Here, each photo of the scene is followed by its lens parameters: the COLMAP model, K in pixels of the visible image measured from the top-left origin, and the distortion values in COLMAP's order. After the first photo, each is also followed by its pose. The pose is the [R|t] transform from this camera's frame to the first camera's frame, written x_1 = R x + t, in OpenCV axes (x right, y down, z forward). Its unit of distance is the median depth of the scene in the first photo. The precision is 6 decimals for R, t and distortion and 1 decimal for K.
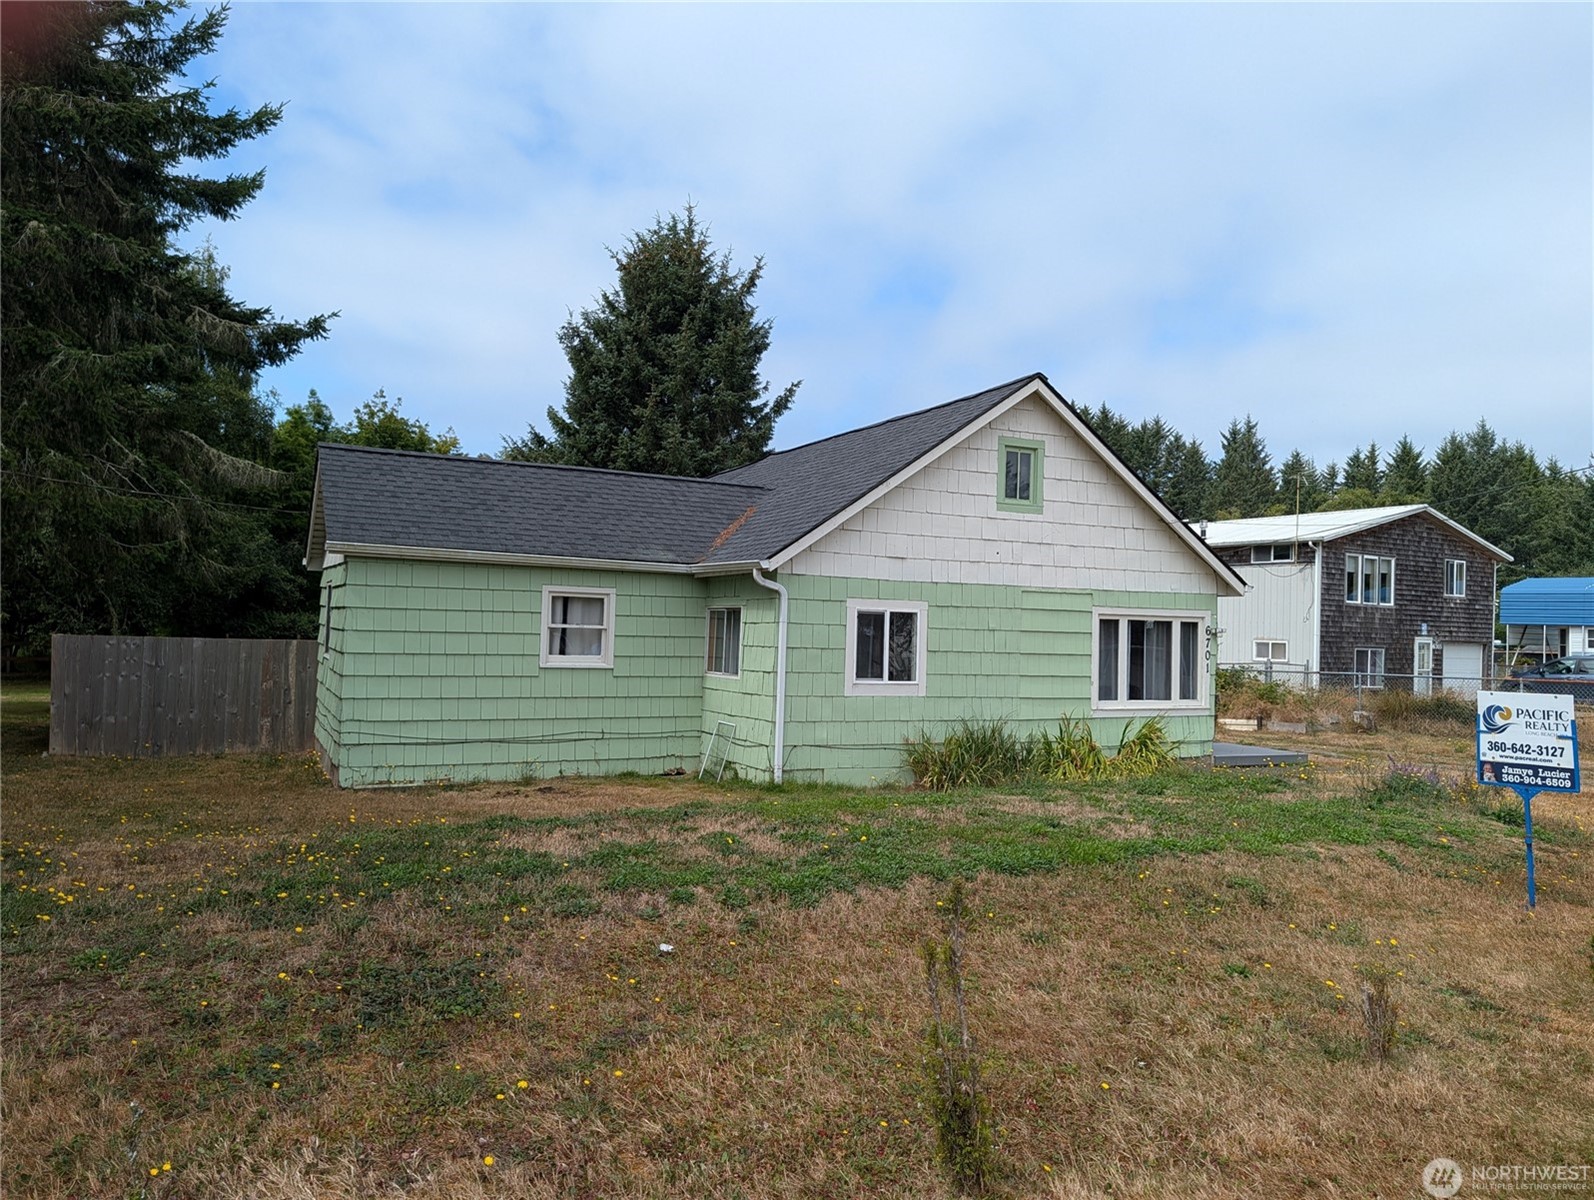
lens RADIAL K [[1141.9, 0, 791.4], [0, 1141.9, 613.8], [0, 0, 1]] dist [0.036416, -0.024058]
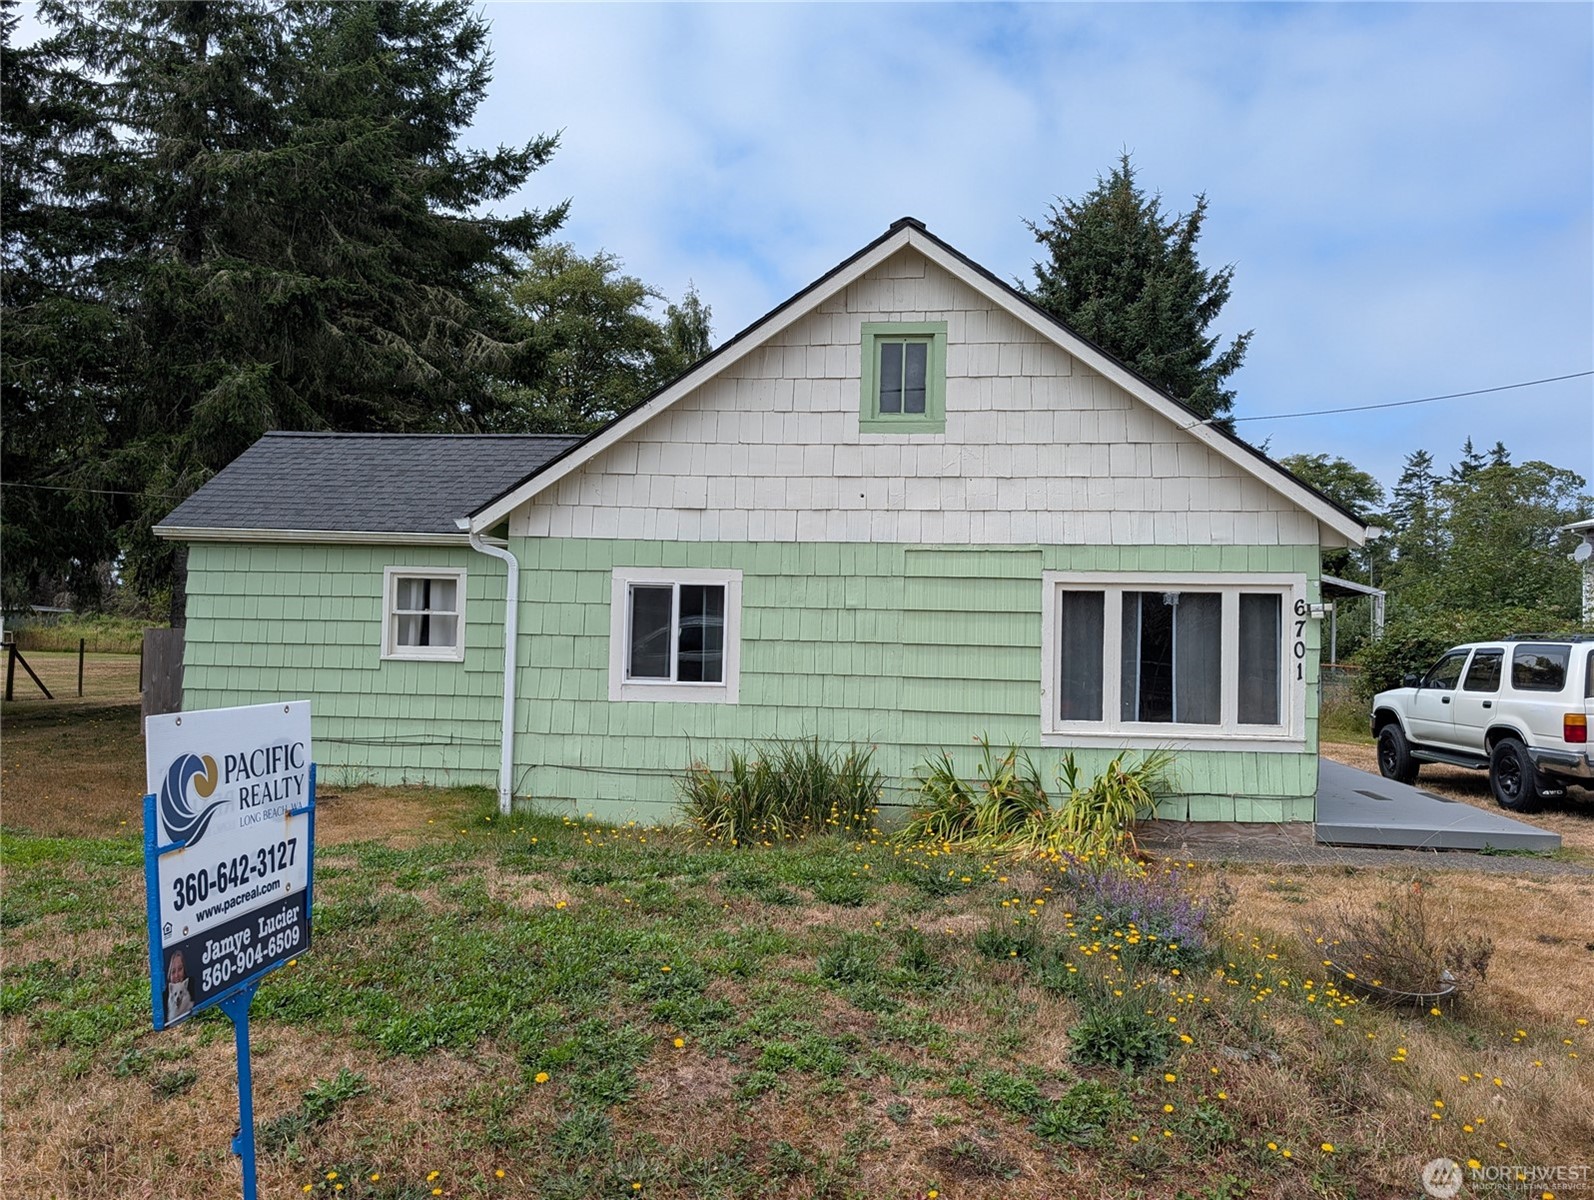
lens RADIAL K [[1130.0, 0, 797.0], [0, 1130.0, 600.0], [0, 0, 1]] dist [0.023325, -0.003712]
pose [[0.852587, -0.020700, -0.522176, 0.472506], [0.009965, 0.999677, -0.023358, 0.022912], [0.522491, 0.014711, 0.852518, 0.394072]]
